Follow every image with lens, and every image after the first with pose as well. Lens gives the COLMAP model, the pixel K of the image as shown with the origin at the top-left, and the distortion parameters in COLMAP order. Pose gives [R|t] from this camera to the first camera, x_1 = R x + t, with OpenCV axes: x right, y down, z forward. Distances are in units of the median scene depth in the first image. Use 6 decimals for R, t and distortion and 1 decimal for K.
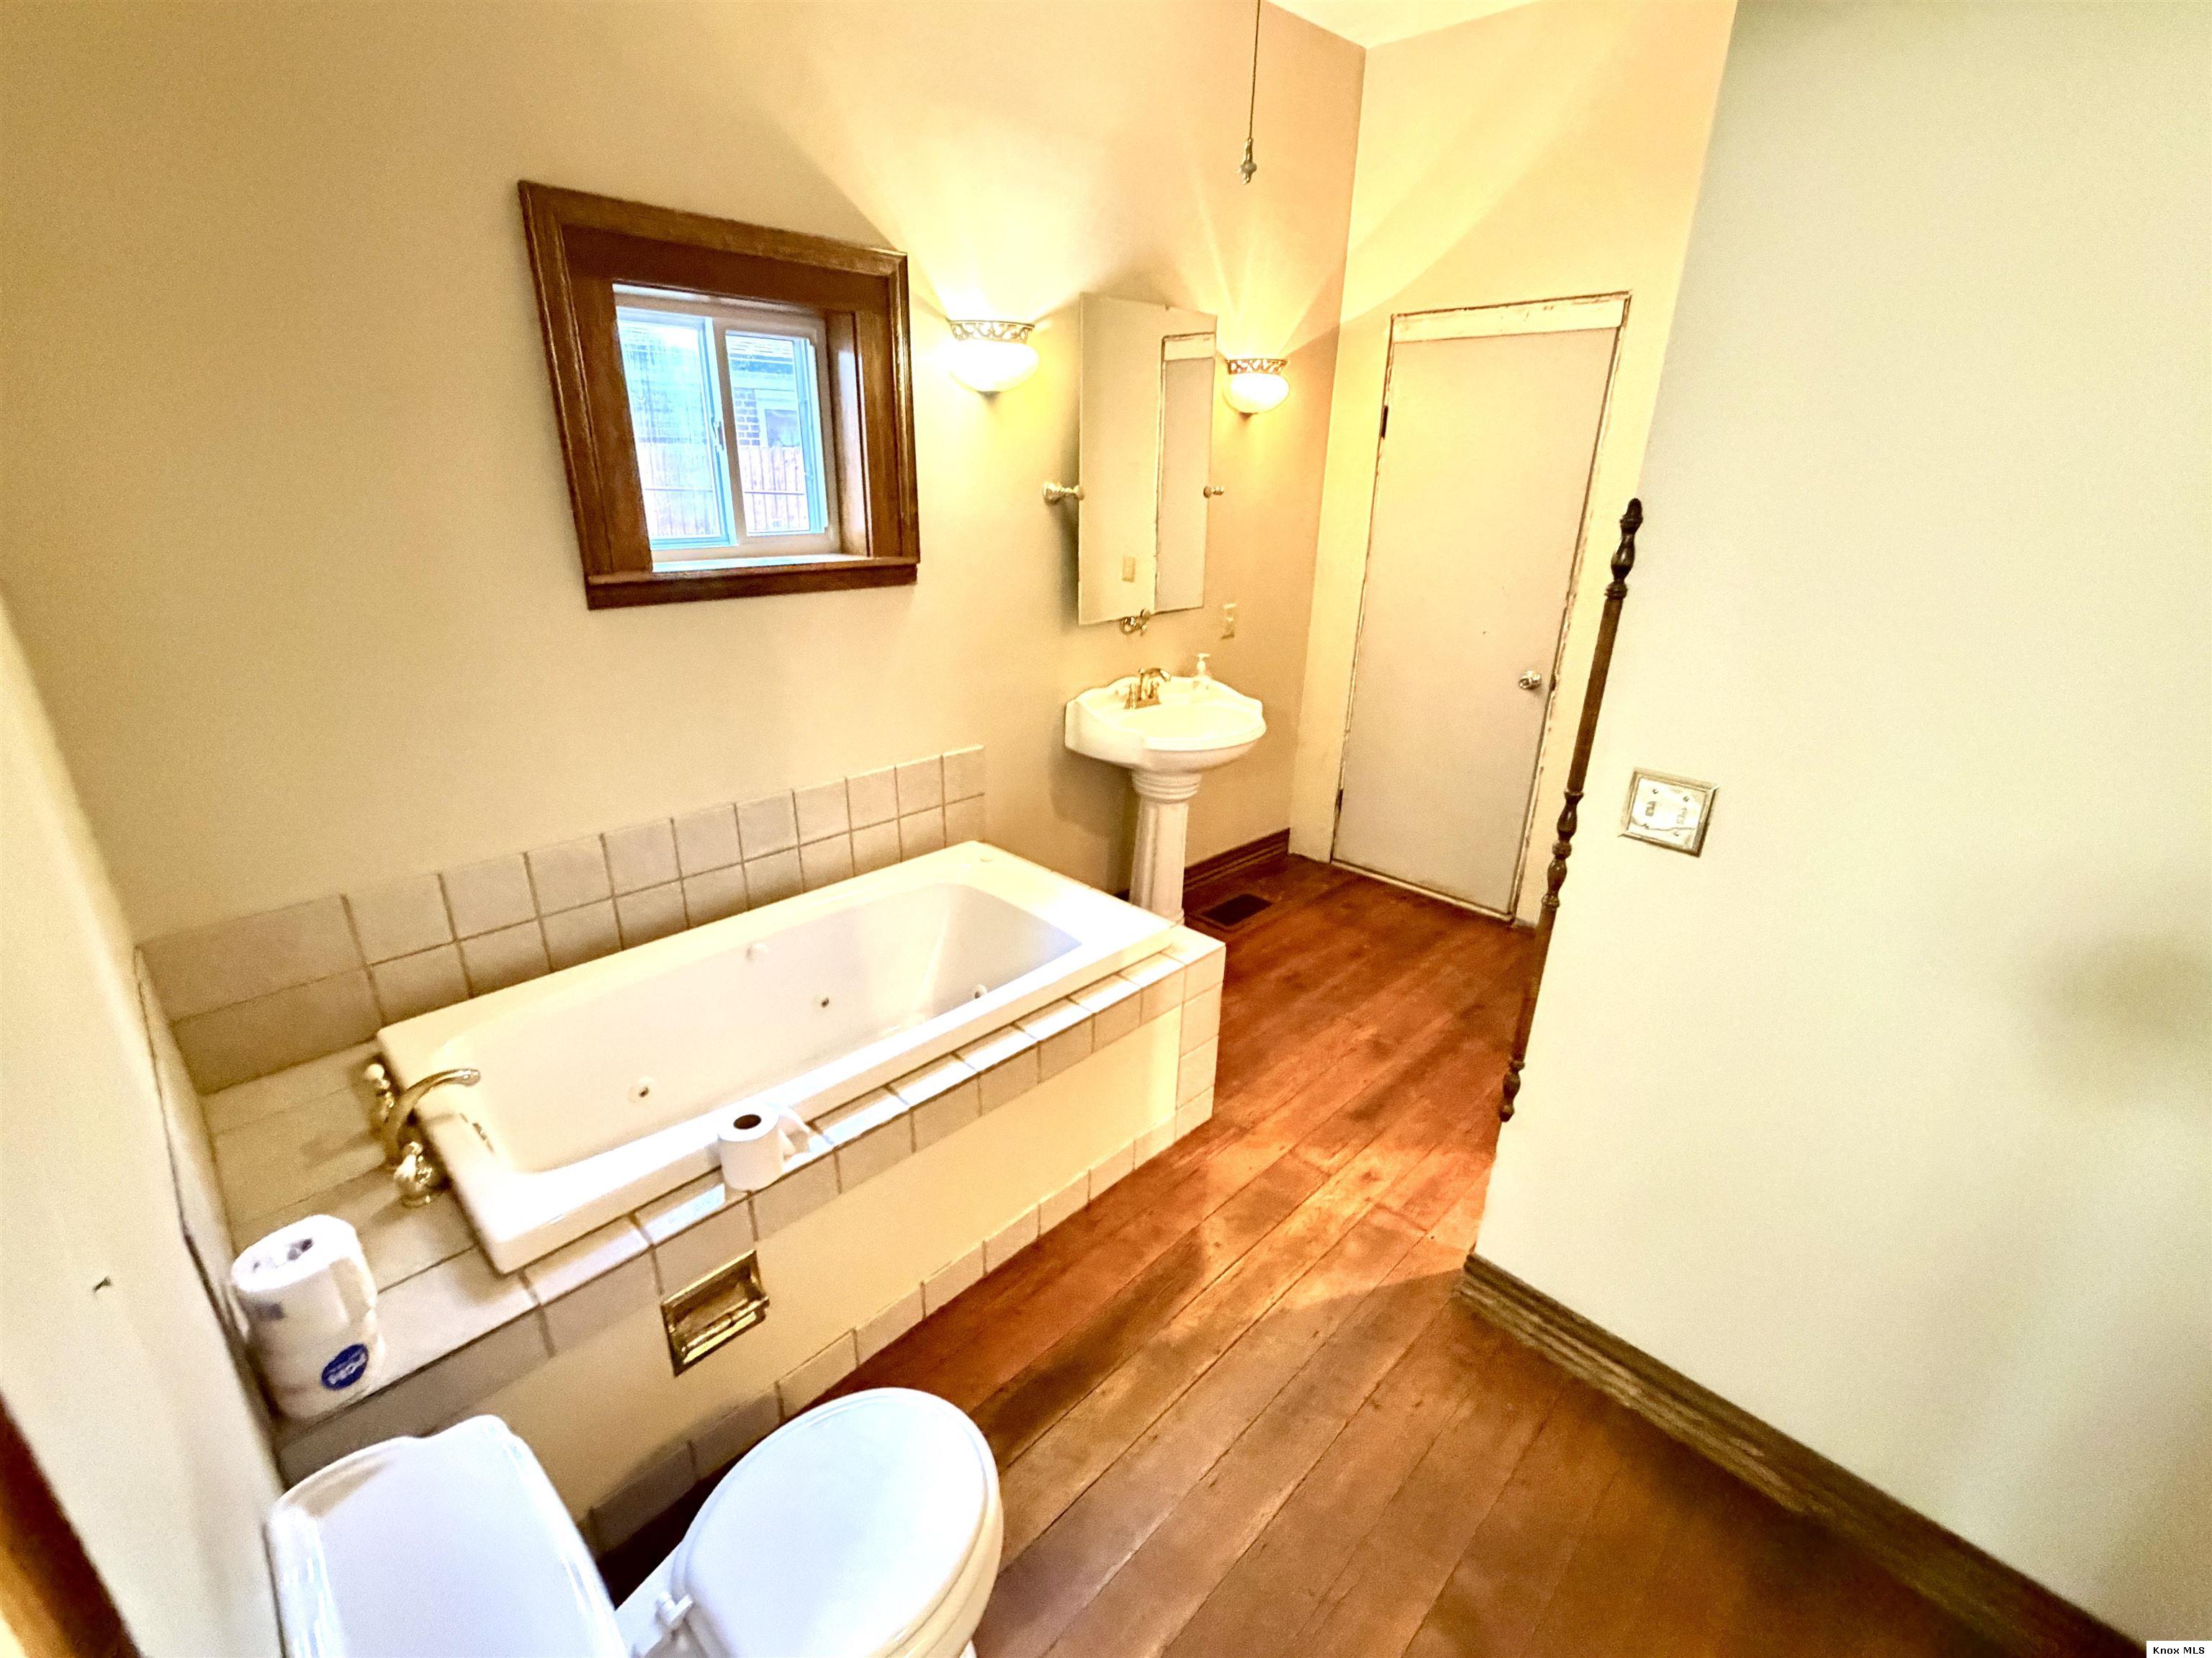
lens RADIAL K [[950.9, 0, 1096.9], [0, 950.9, 830.1], [0, 0, 1]] dist [0.001678, 0.000449]
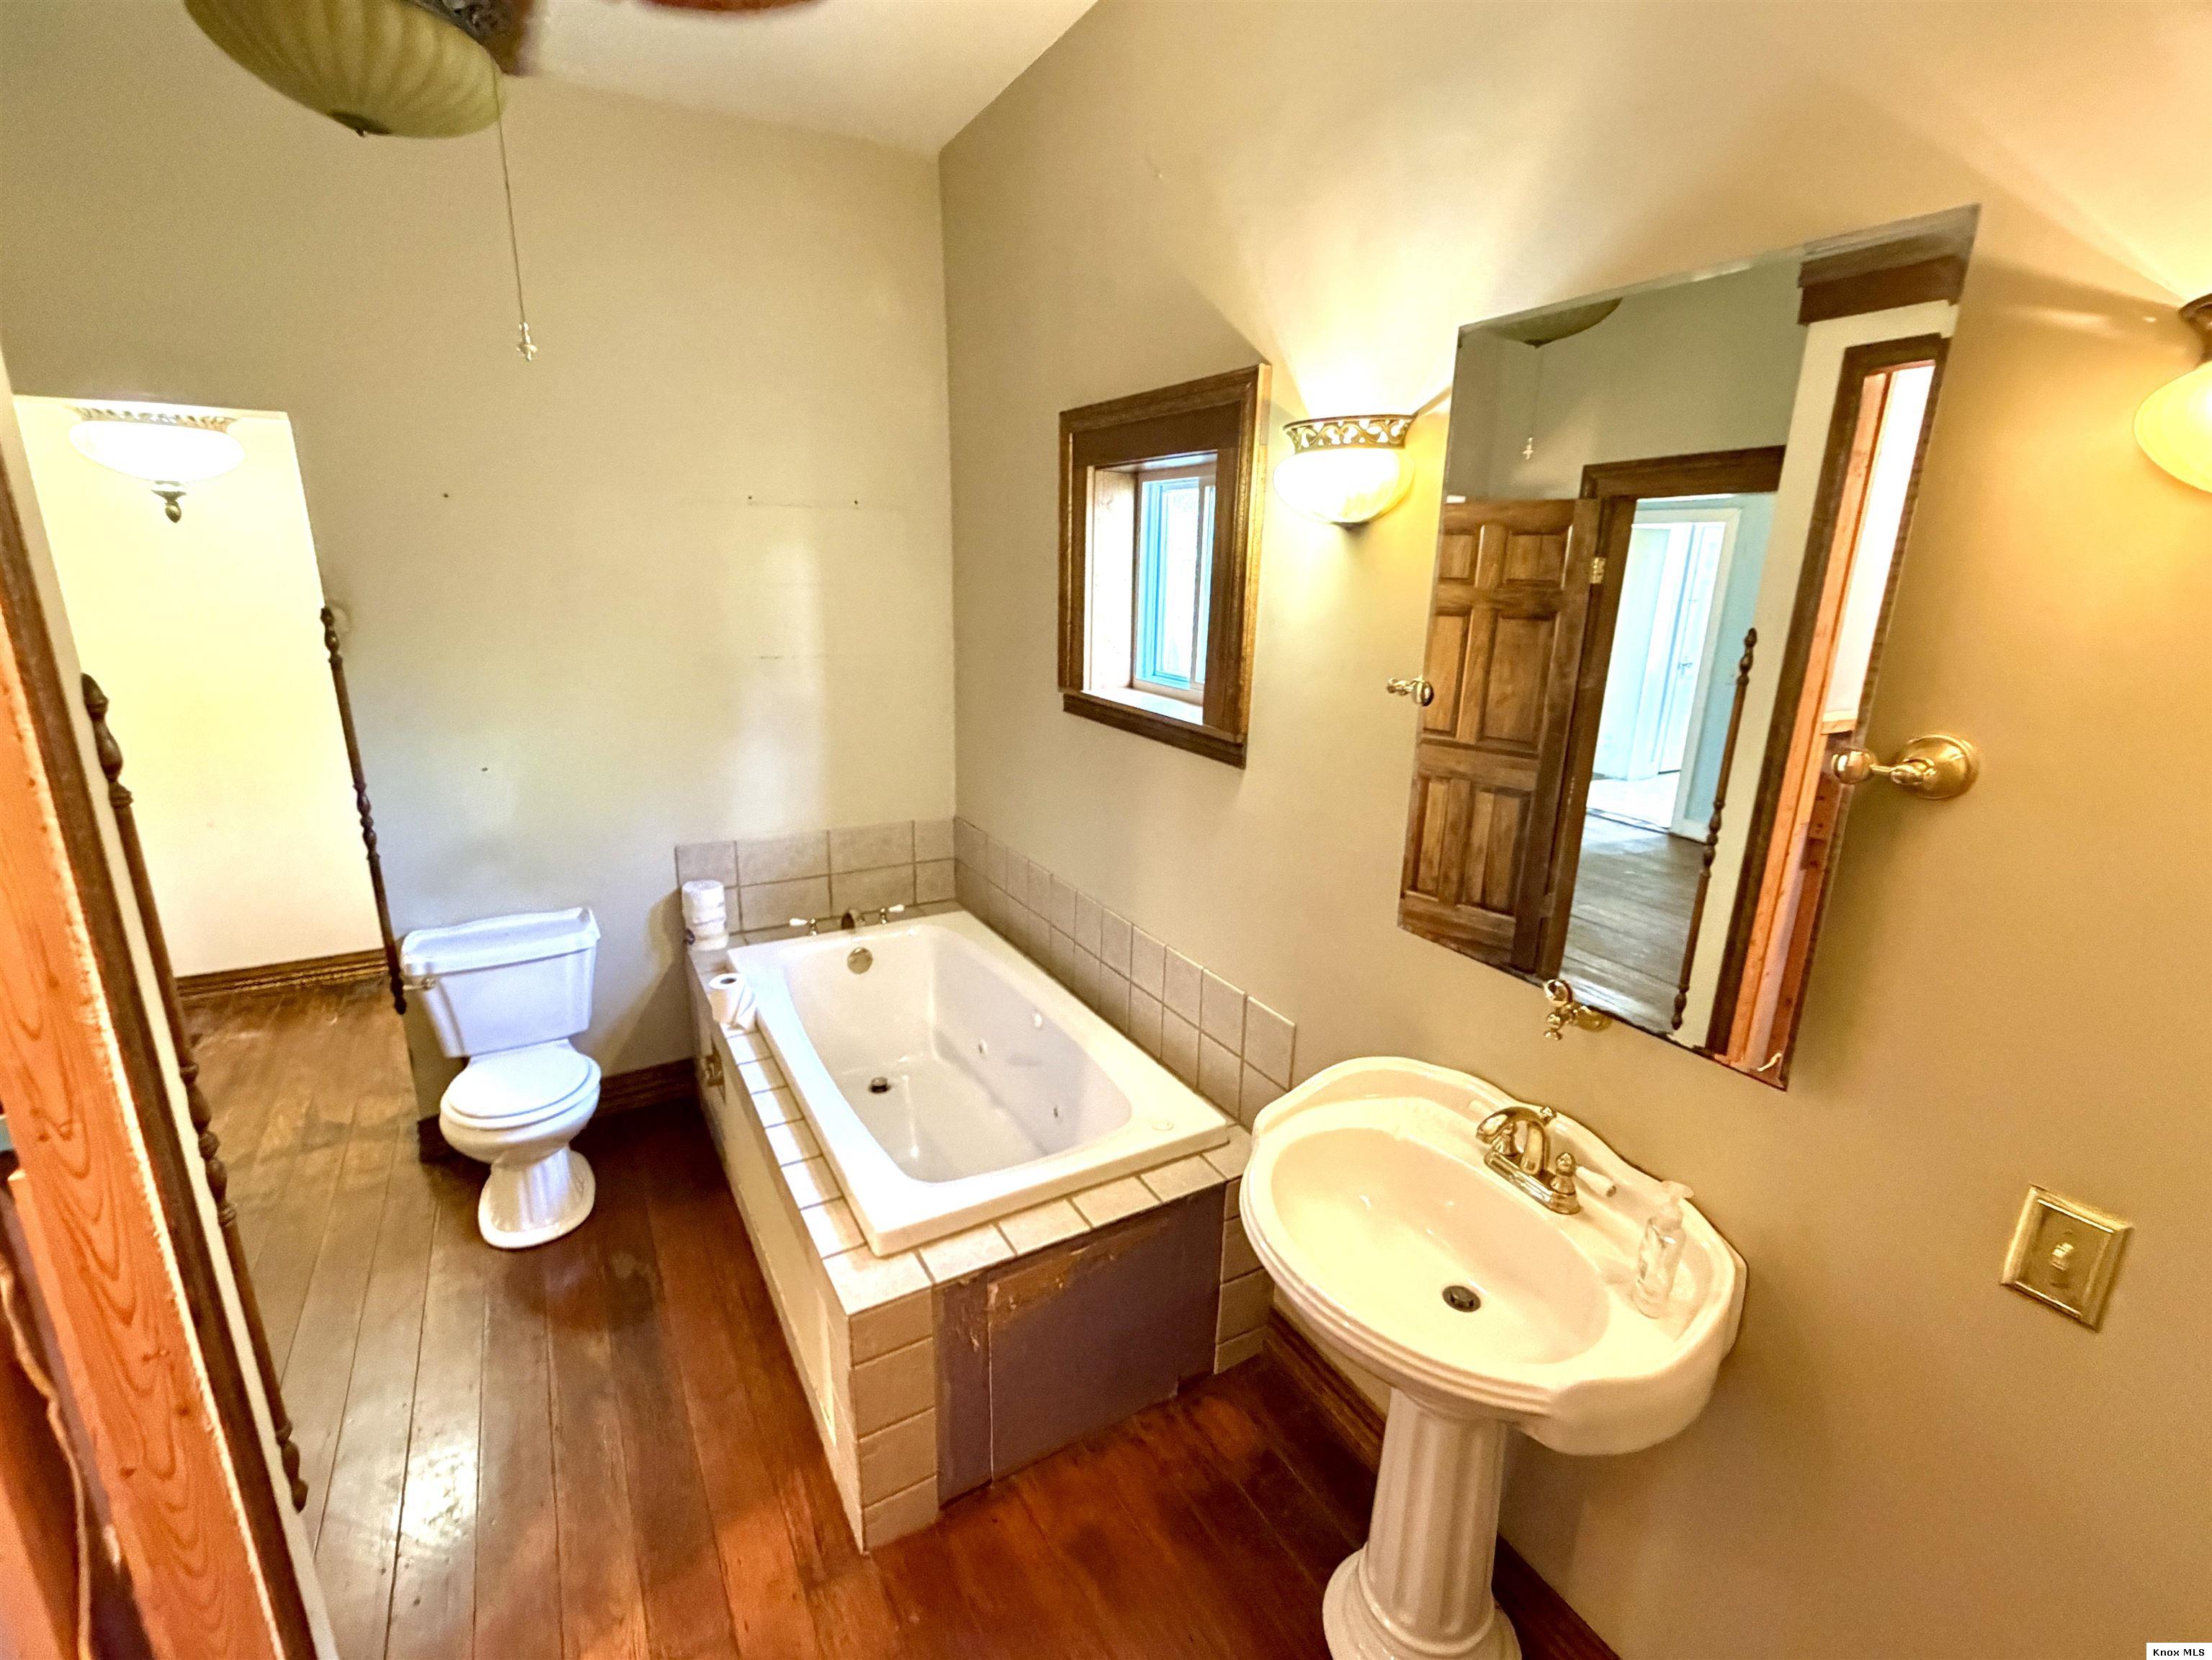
lens RADIAL K [[951.1, 0, 1096.9], [0, 951.1, 831.1], [0, 0, 1]] dist [0.001678, 0.000449]
pose [[-0.251513, 0.262018, -0.931712, 0.605336], [-0.348981, 0.873350, 0.339811, -0.462354], [0.902748, 0.410617, -0.128220, 1.070046]]
